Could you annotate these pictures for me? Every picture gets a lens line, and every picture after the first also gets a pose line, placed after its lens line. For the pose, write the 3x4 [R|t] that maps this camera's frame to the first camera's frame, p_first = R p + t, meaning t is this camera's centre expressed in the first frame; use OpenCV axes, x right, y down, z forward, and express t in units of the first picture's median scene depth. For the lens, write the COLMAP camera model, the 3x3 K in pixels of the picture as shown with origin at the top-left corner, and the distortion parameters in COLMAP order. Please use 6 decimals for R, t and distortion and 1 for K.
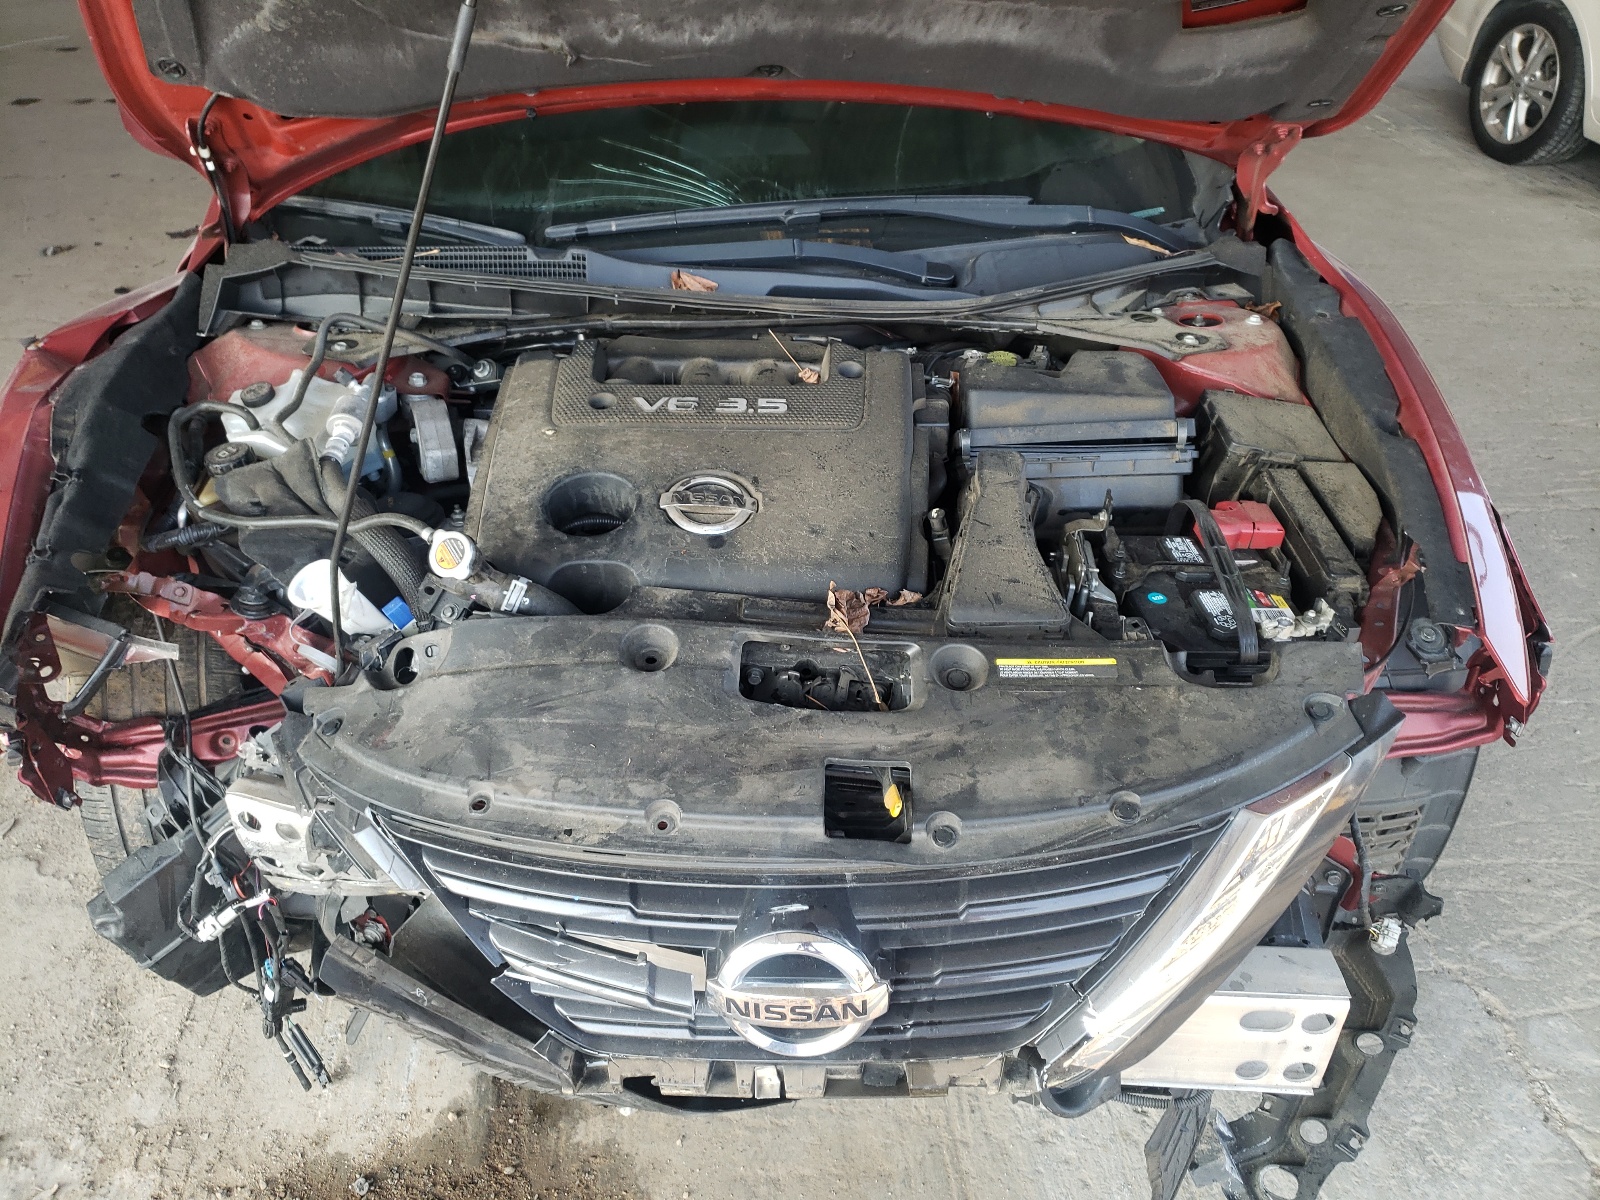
lens RADIAL K [[1193.7, 0, 806.8], [0, 1193.7, 594.0], [0, 0, 1]] dist [0.005782, 0.013218]
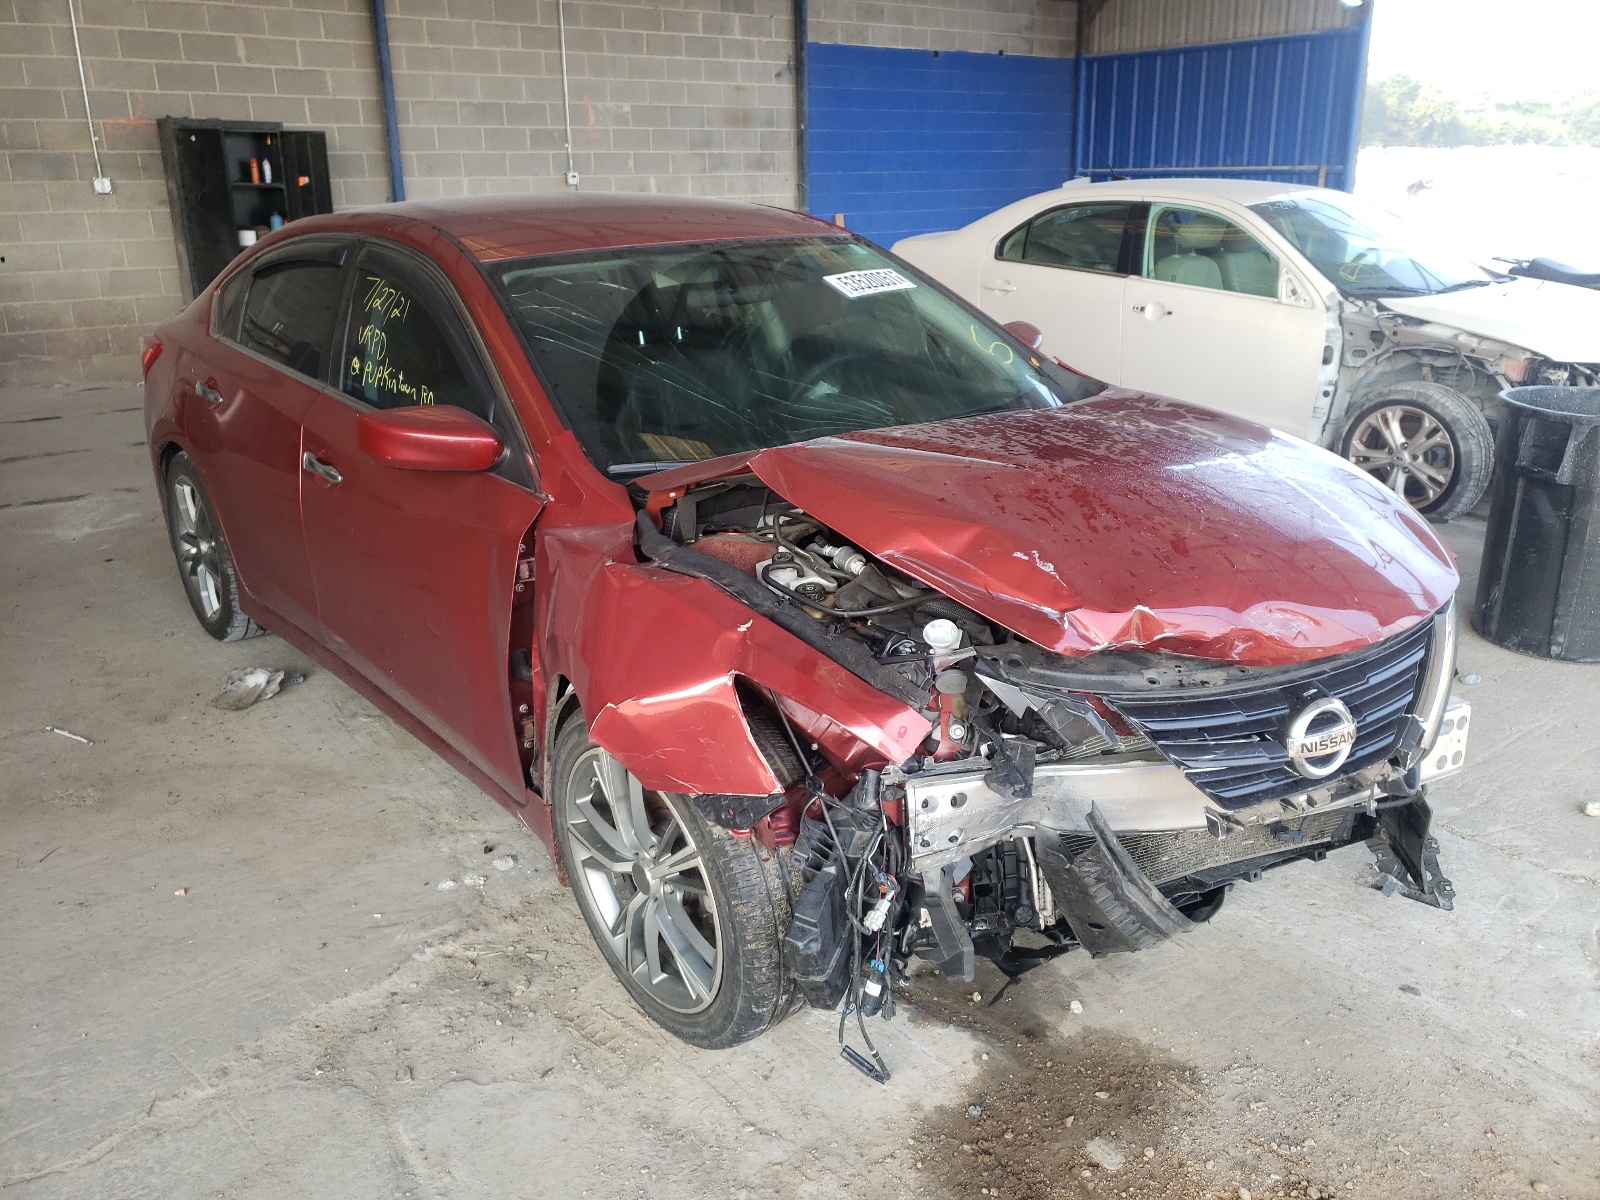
lens RADIAL K [[1193.7, 0, 806.8], [0, 1193.7, 594.0], [0, 0, 1]] dist [0.005782, 0.013218]
pose [[0.867350, -0.195970, 0.457493, -1.127920], [0.311301, 0.930824, -0.191464, 0.167196], [-0.388324, 0.308485, 0.868356, -0.291673]]
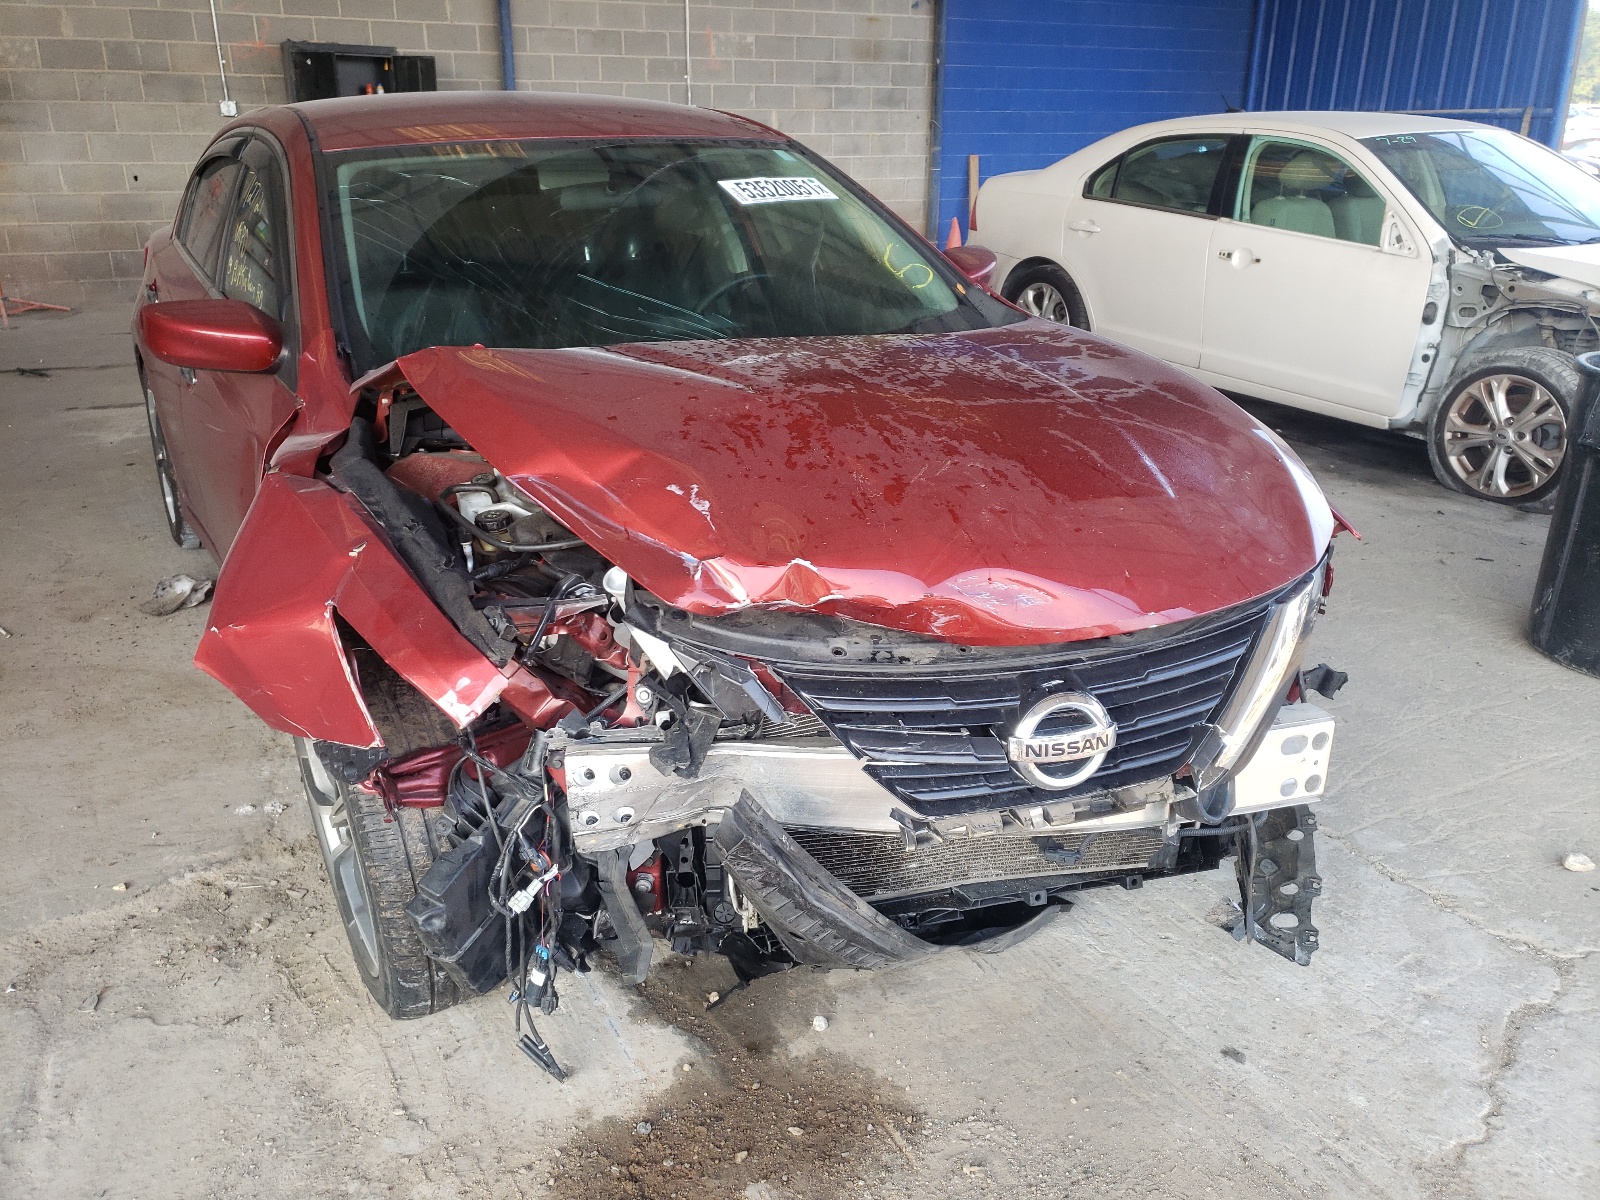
lens RADIAL K [[1187.3, 0, 792.8], [0, 1187.3, 603.8], [0, 0, 1]] dist [0.008146, 0.012061]
pose [[0.939522, -0.146136, 0.309745, -0.567794], [0.211620, 0.958798, -0.189534, 0.277164], [-0.269285, 0.243619, 0.931738, -0.267531]]
